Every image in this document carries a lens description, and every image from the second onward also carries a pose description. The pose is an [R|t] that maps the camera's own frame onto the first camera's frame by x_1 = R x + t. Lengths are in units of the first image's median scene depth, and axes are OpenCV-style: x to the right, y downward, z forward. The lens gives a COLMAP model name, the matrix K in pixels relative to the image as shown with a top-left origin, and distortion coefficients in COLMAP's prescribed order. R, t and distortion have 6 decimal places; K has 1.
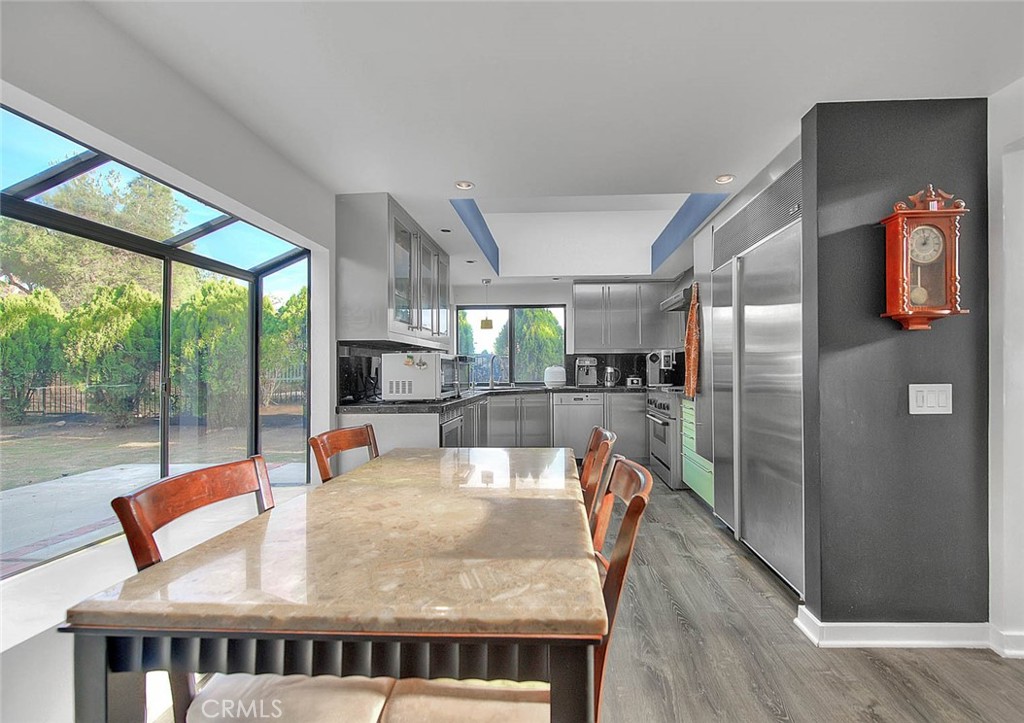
lens RADIAL K [[441.0, 0, 531.8], [0, 441.0, 364.7], [0, 0, 1]] dist [0.000197, 0.000013]
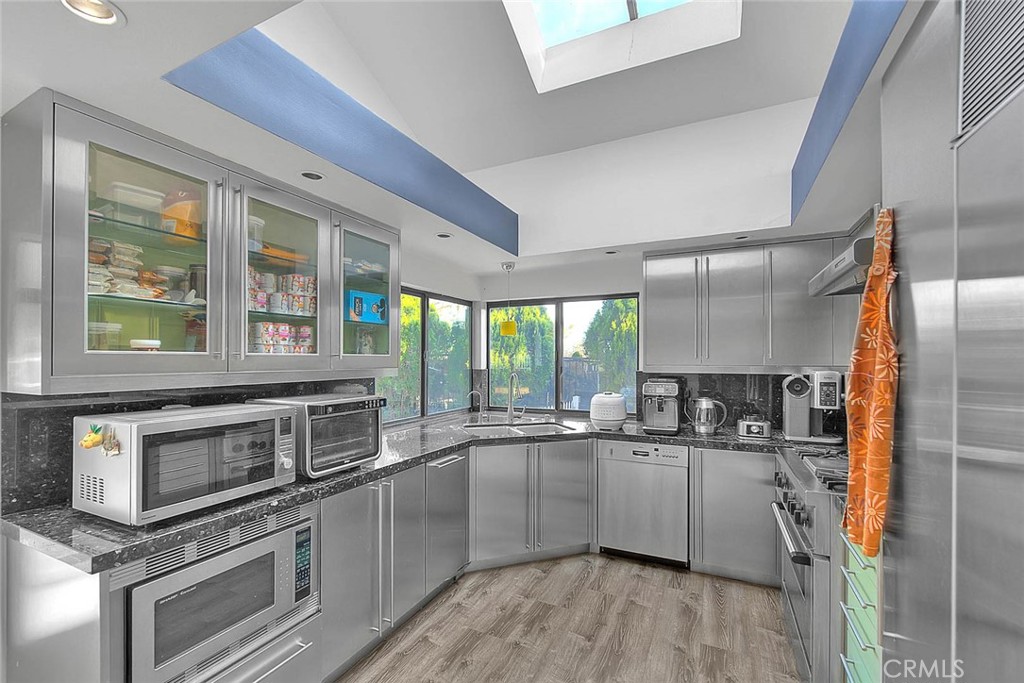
lens RADIAL K [[408.9, 0, 512.9], [0, 408.9, 351.9], [0, 0, 1]] dist [-0.002417, -0.000637]
pose [[0.911528, 0.006736, -0.411183, 0.167524], [-0.005294, 0.999975, 0.004647, -0.057132], [0.411204, -0.002059, 0.911541, 0.416323]]
